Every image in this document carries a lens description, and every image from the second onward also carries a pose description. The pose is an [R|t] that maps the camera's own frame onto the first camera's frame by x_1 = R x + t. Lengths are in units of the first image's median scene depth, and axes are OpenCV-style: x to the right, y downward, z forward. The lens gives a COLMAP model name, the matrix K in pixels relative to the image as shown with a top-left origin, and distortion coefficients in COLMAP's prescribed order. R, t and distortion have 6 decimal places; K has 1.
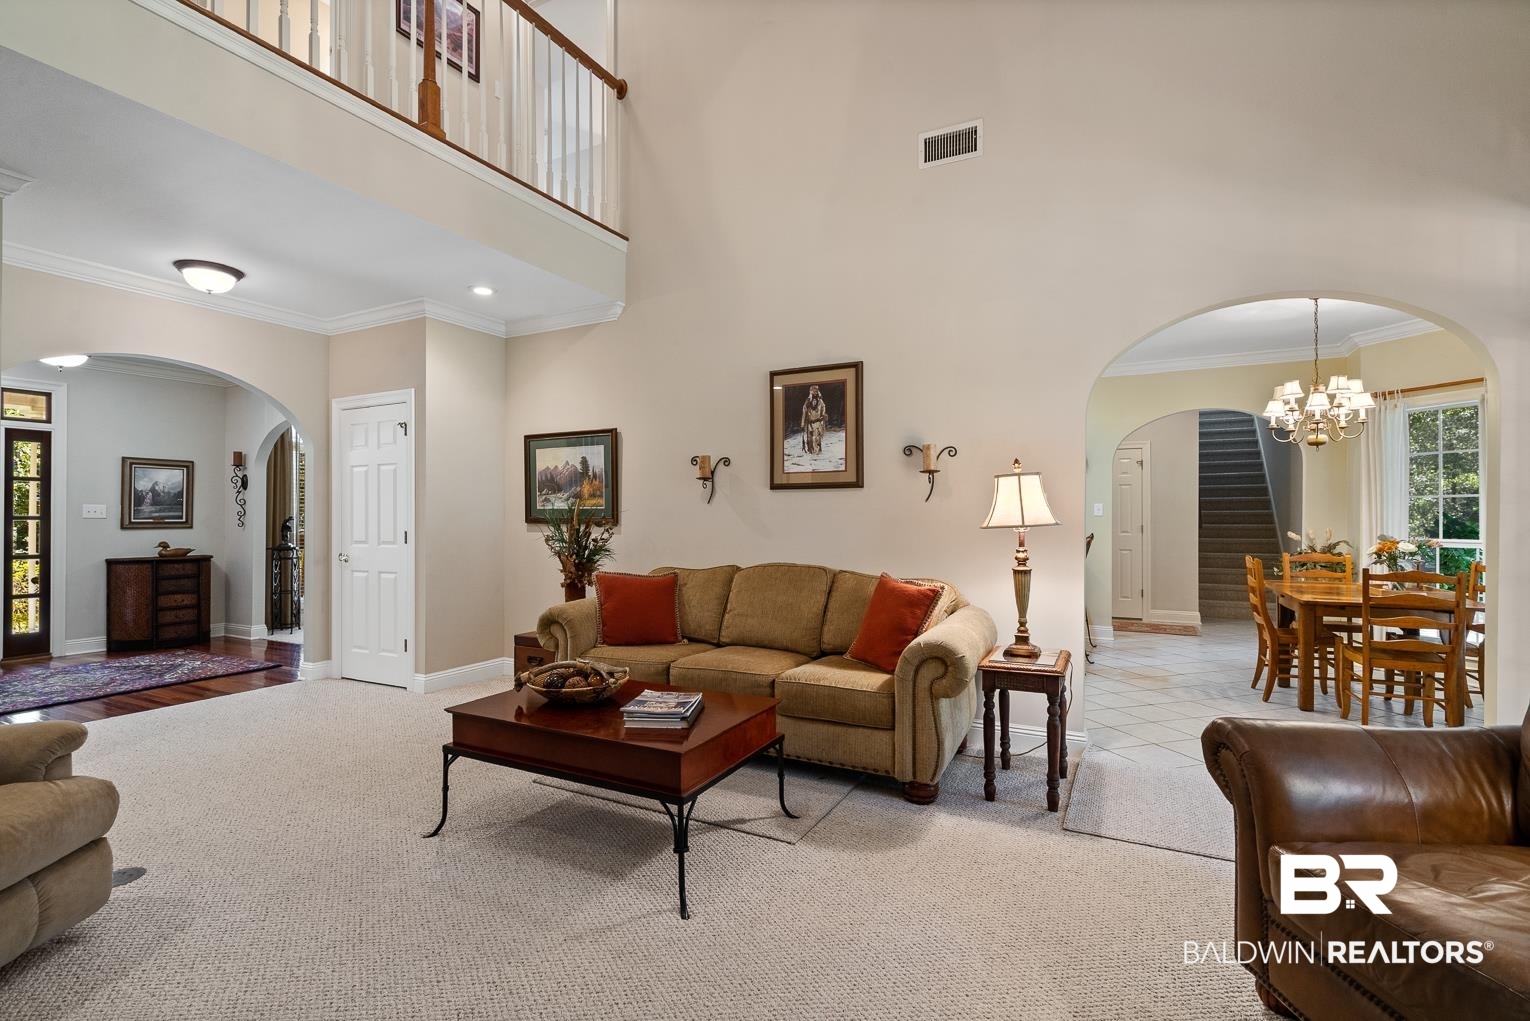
lens RADIAL K [[721.2, 0, 760.0], [0, 721.2, 519.2], [0, 0, 1]] dist [-0.002676, 0.000202]
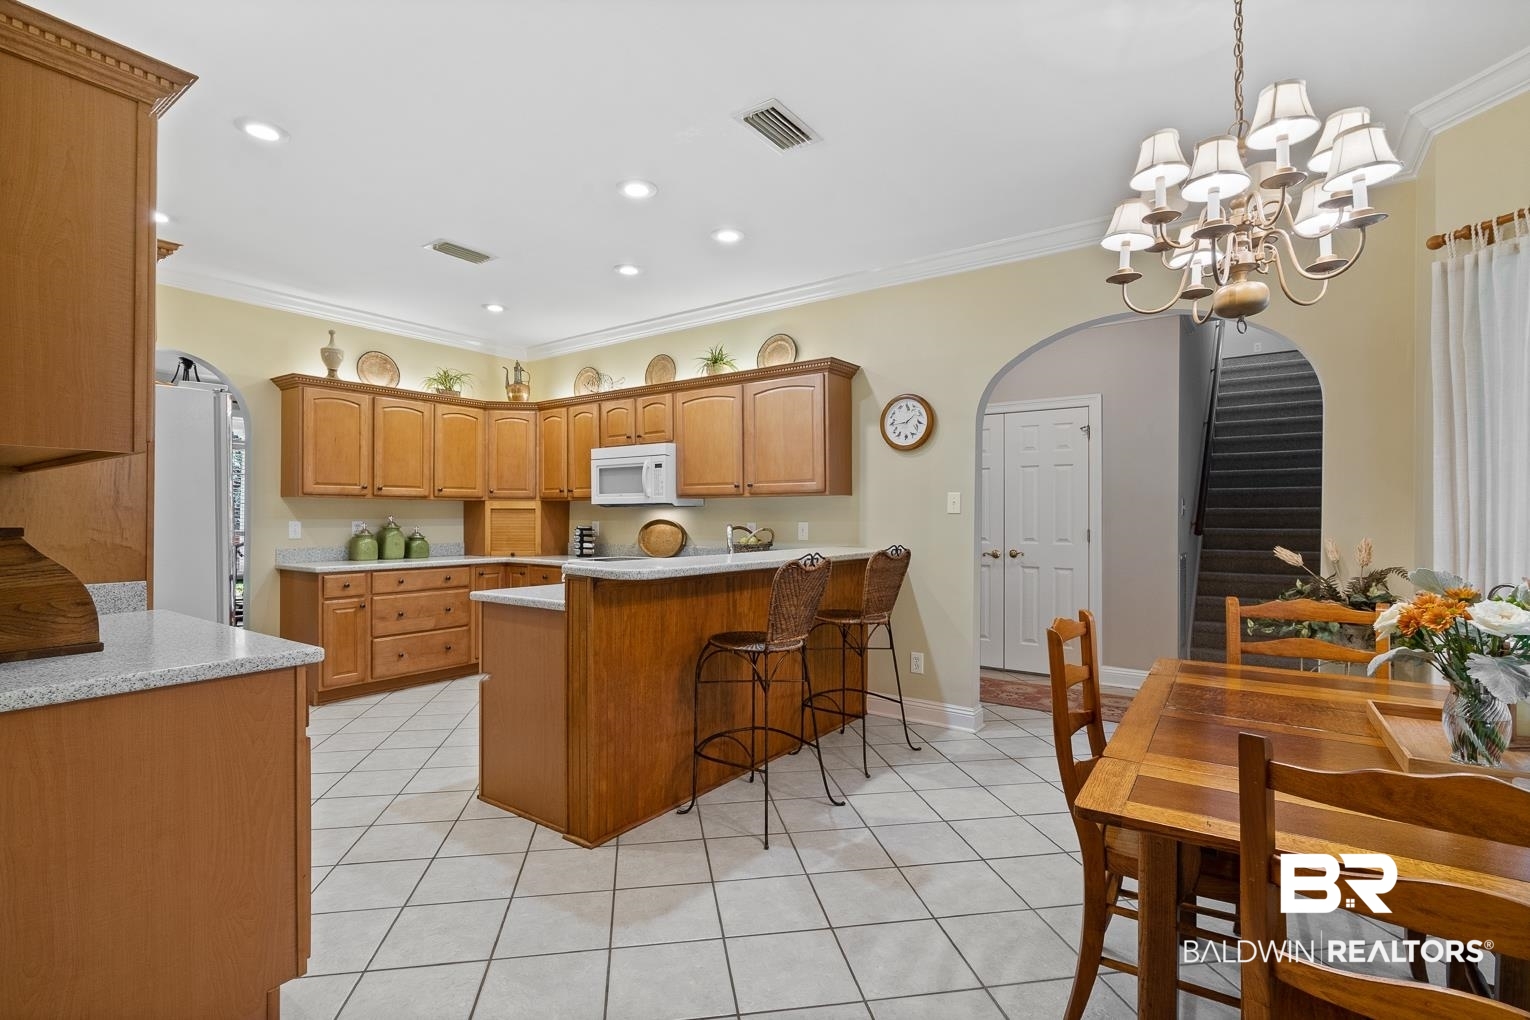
lens RADIAL K [[707.2, 0, 765.0], [0, 707.2, 510.0], [0, 0, 1]] dist [-0.001396, 0.000731]
pose [[0.990386, 0.003786, -0.138280, 0.473902], [-0.005193, 0.999938, -0.009816, -0.001209], [0.138234, 0.010440, 0.990345, 0.499354]]
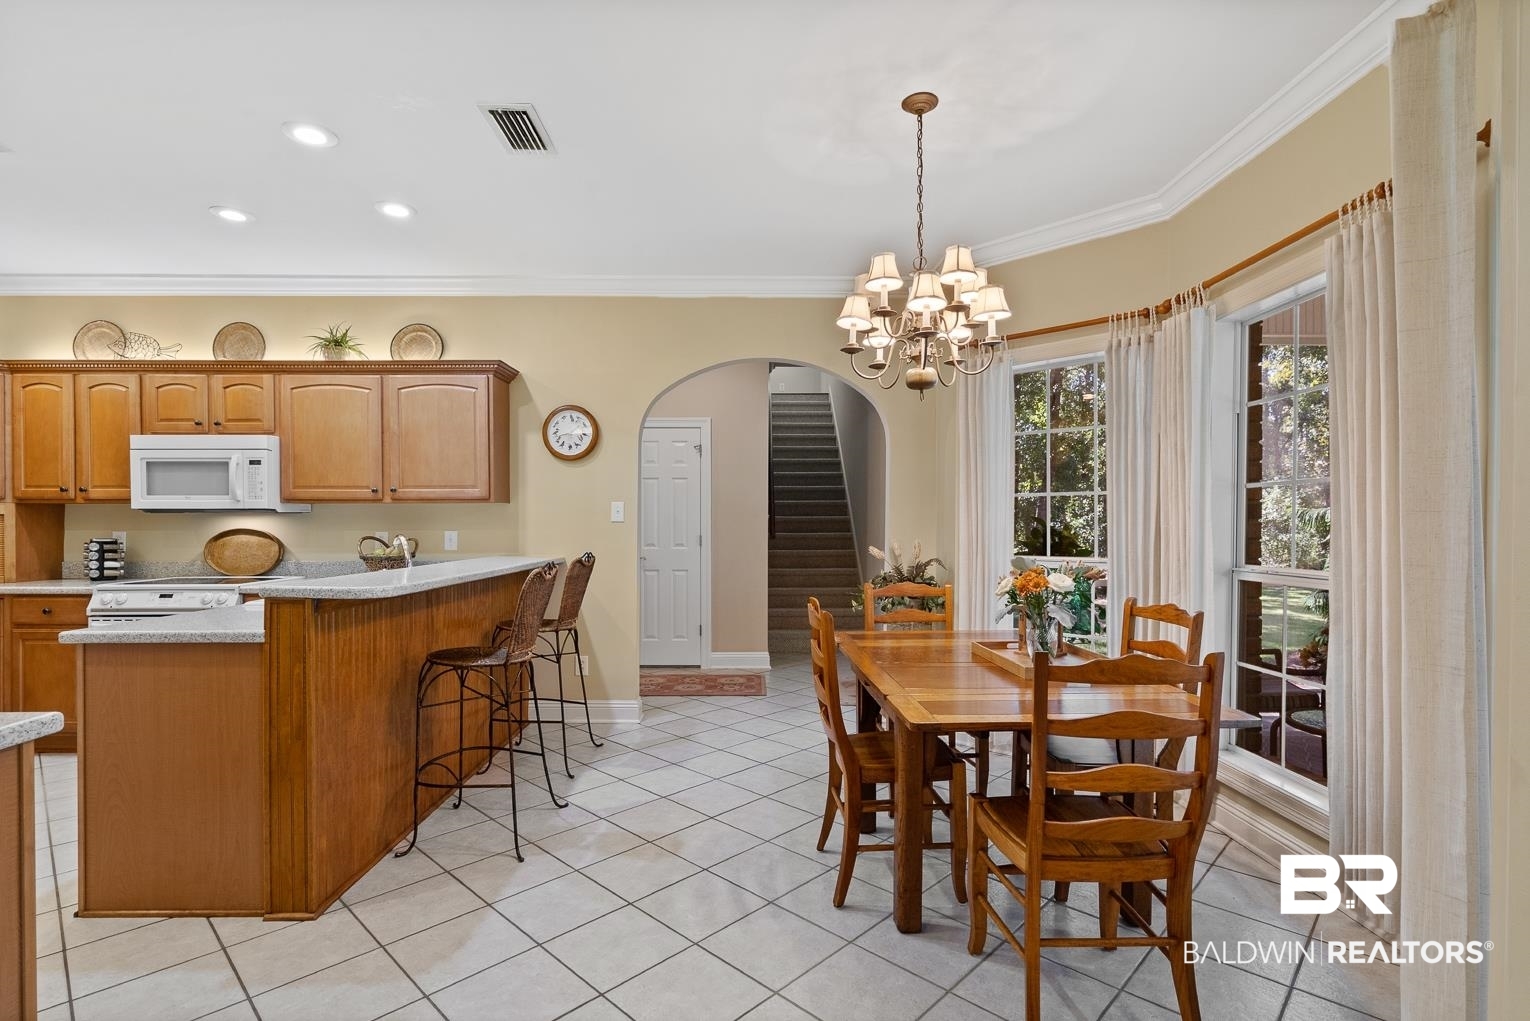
lens RADIAL K [[721.2, 0, 760.0], [0, 721.2, 519.2], [0, 0, 1]] dist [-0.002676, 0.000202]
pose [[0.879563, 0.005765, 0.475748, 0.337371], [-0.002279, 0.999966, -0.007903, -0.002459], [-0.475778, 0.005867, 0.879546, 0.476255]]
